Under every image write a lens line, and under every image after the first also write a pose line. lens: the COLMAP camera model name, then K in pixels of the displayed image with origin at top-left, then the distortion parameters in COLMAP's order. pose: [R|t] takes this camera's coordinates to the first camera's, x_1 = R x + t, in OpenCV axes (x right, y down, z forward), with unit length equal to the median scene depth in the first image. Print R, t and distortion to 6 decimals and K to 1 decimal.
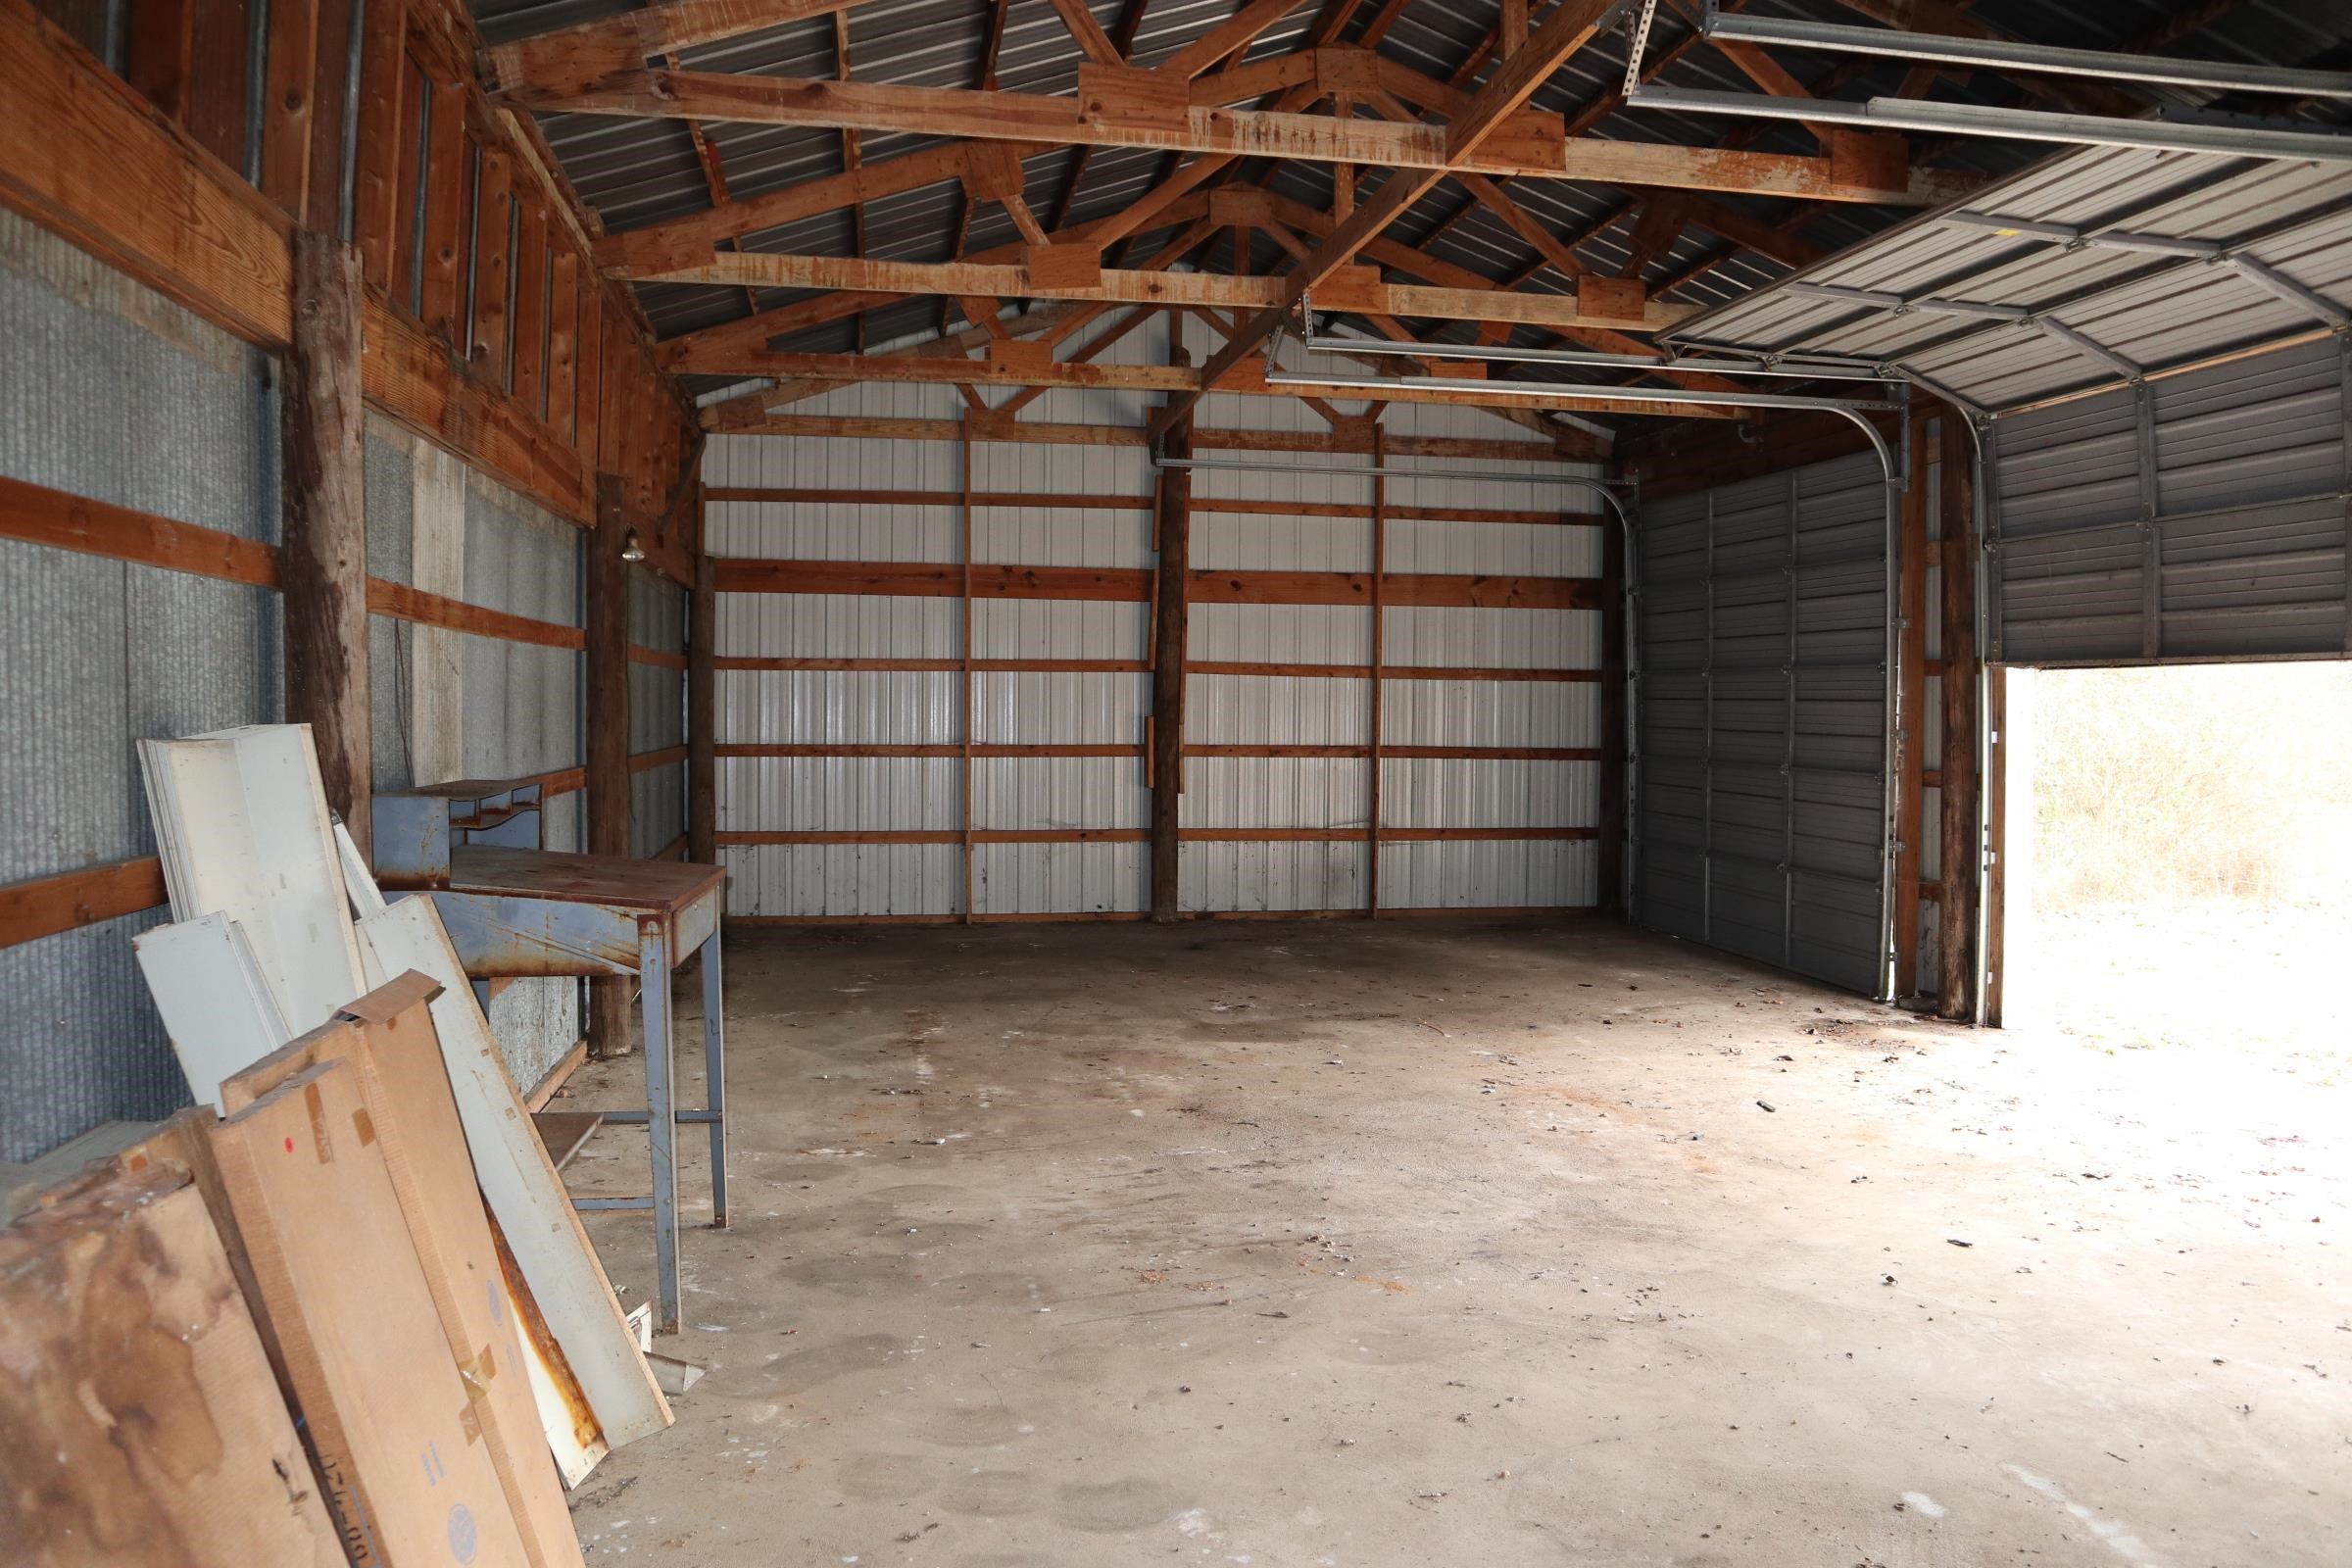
lens RADIAL K [[1685.4, 0, 1156.6], [0, 1685.4, 780.2], [0, 0, 1]] dist [-0.141091, 0.102465]
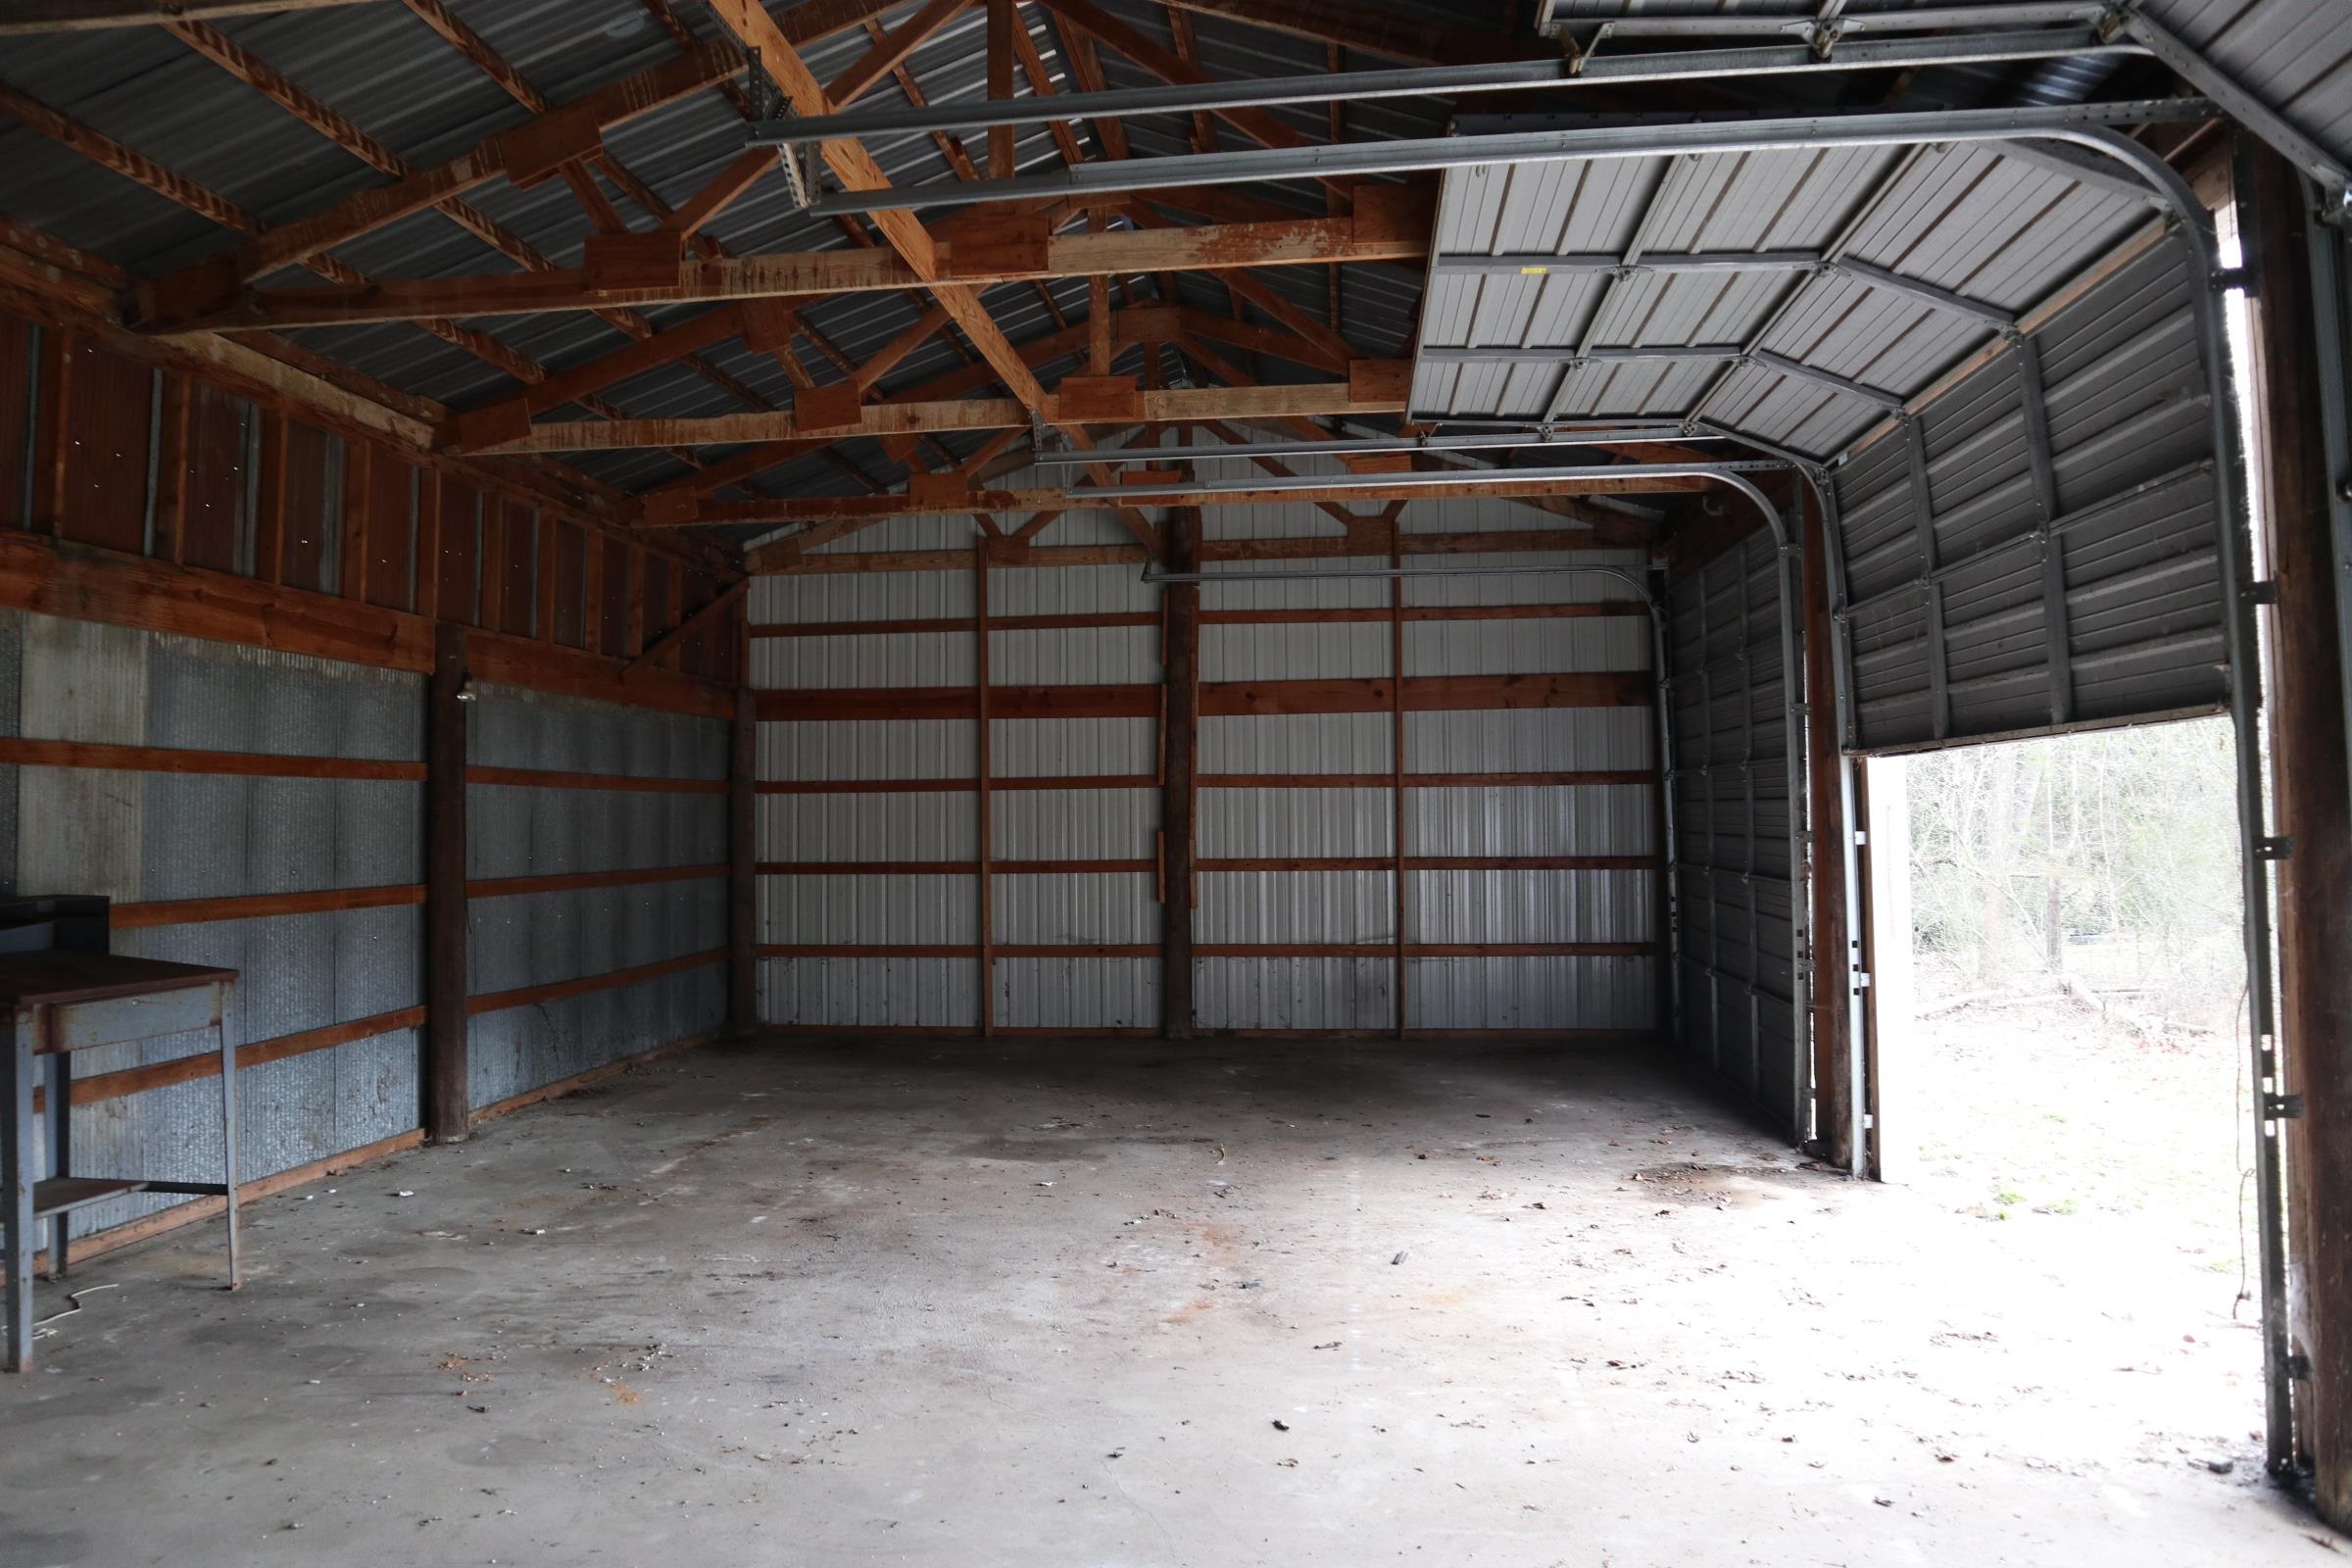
lens RADIAL K [[1685.4, 0, 1156.6], [0, 1685.4, 780.2], [0, 0, 1]] dist [-0.141091, 0.102465]
pose [[0.954994, -0.025843, -0.295496, 0.289739], [0.006011, 0.997679, -0.067829, -0.000212], [0.296563, 0.063000, 0.952933, 0.046389]]
